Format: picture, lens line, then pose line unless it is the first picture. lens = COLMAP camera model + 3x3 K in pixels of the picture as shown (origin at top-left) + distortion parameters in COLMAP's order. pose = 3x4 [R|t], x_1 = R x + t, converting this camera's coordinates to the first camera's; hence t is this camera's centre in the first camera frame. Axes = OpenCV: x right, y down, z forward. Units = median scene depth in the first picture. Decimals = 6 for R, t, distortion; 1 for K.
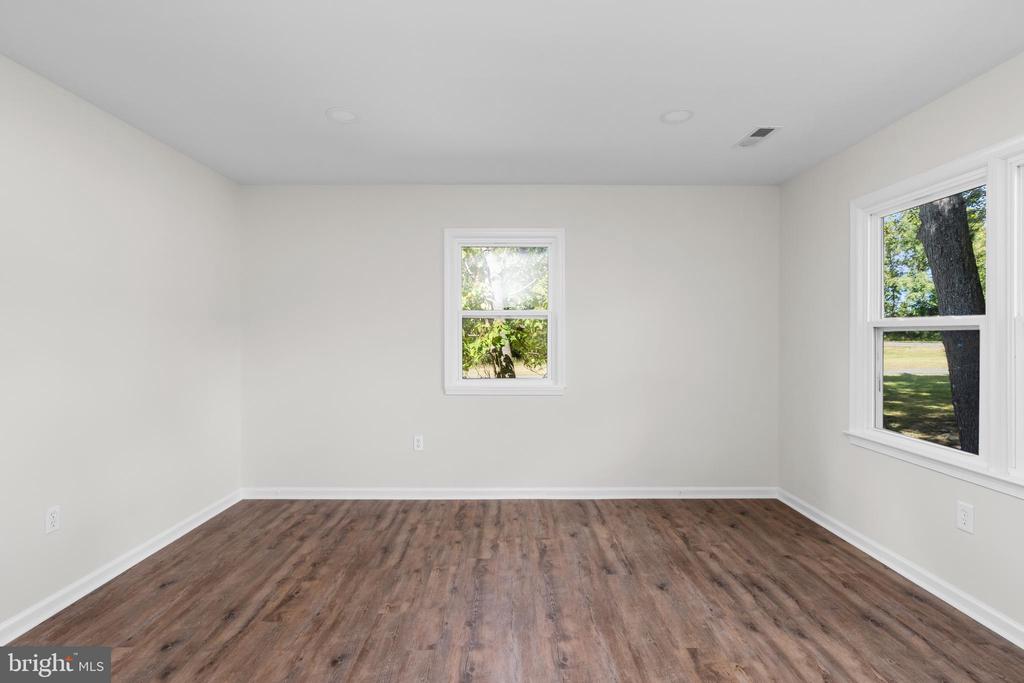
lens RADIAL K [[491.0, 0, 511.5], [0, 491.0, 339.0], [0, 0, 1]] dist [-0.010164, 0.004914]
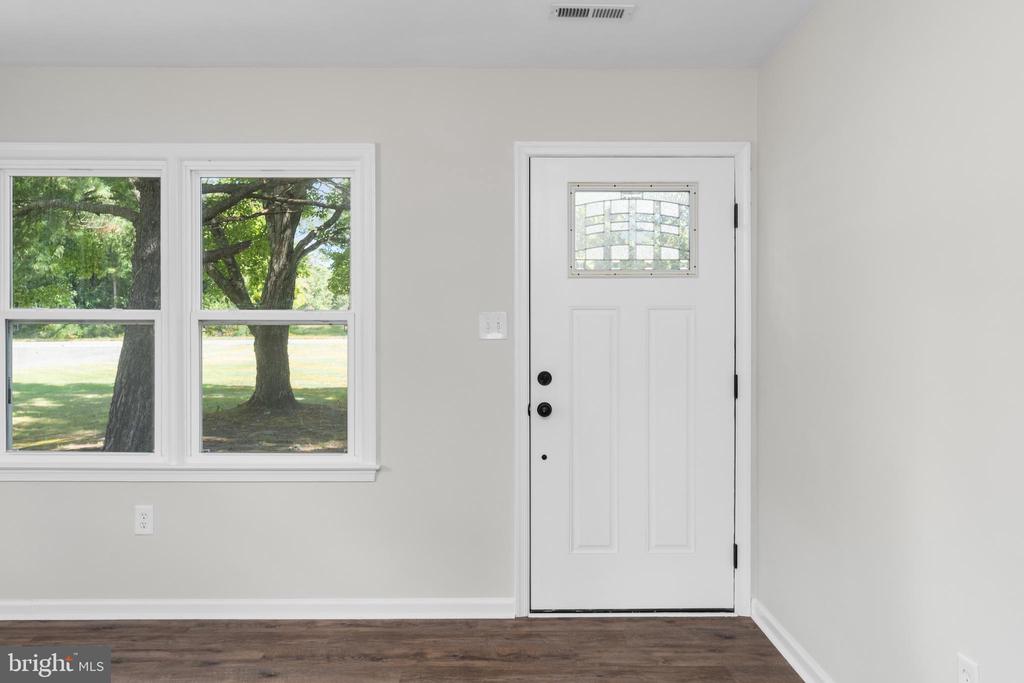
lens RADIAL K [[826.3, 0, 508.8], [0, 826.3, 331.6], [0, 0, 1]] dist [0.003708, -0.001713]
pose [[-0.005320, -0.005680, 0.999970, -0.563924], [0.005986, 0.999966, 0.005711, -0.007754], [-0.999968, 0.006017, -0.005285, 0.236590]]
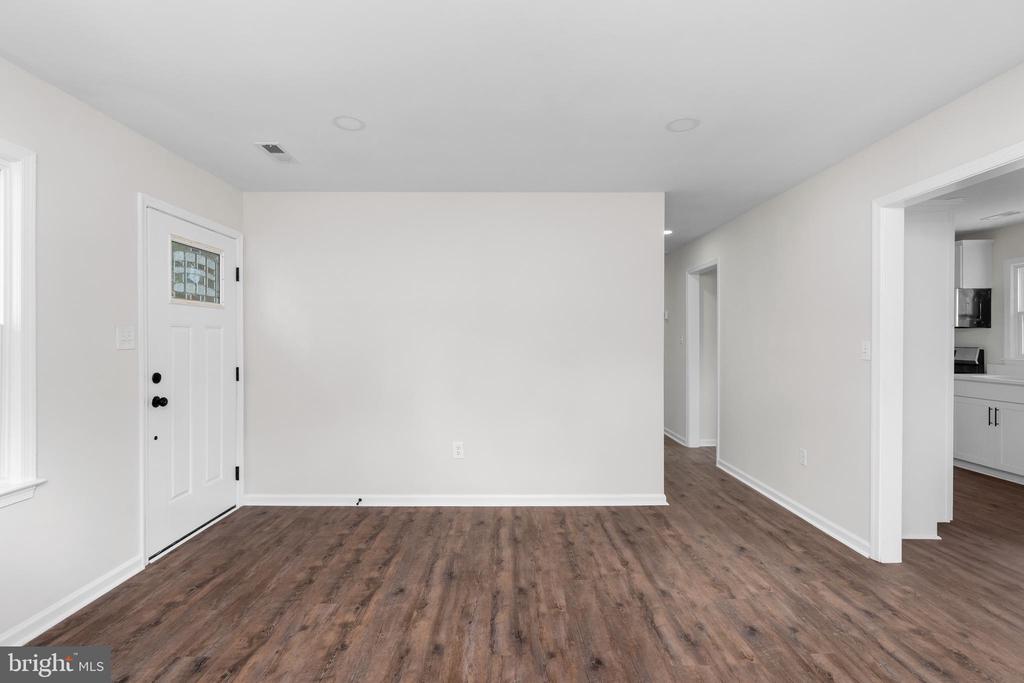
lens RADIAL K [[491.0, 0, 515.5], [0, 491.0, 342.0], [0, 0, 1]] dist [-0.010164, 0.004914]
pose [[-0.999966, -0.000120, -0.008191, 0.008912], [-0.000218, 0.999928, 0.012023, -0.013616], [0.008189, 0.012024, -0.999894, 1.212697]]
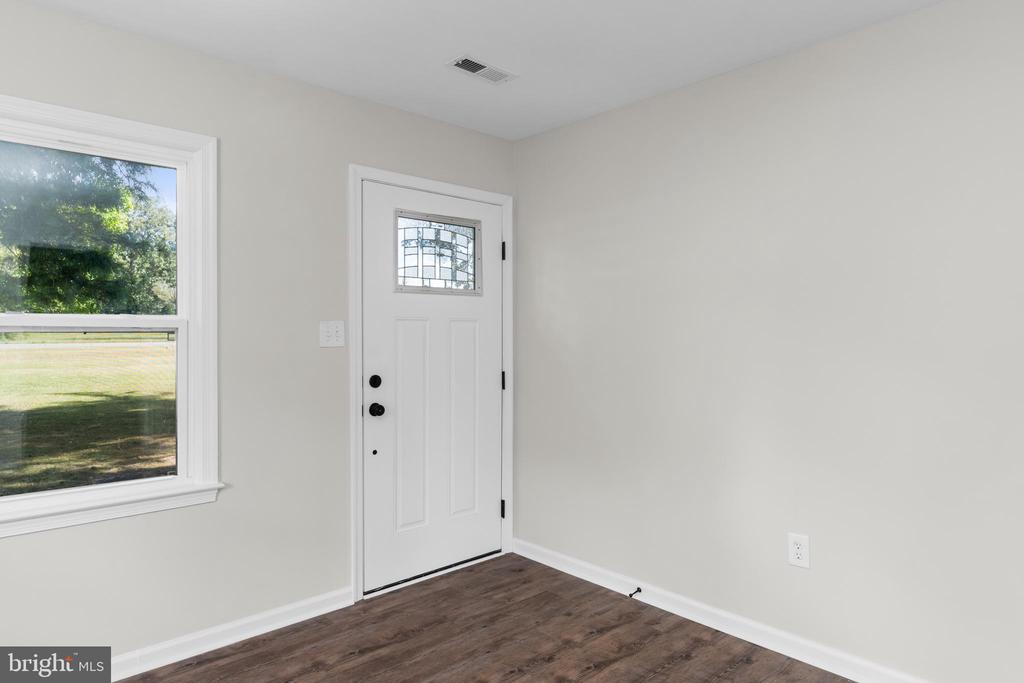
lens RADIAL K [[629.4, 0, 510.9], [0, 629.4, 342.5], [0, 0, 1]] dist [0.002670, -0.001523]
pose [[-0.677717, -0.007349, 0.735286, -0.229187], [0.006086, 0.999860, 0.015603, -0.010392], [-0.735298, 0.015049, -0.677577, 0.754687]]
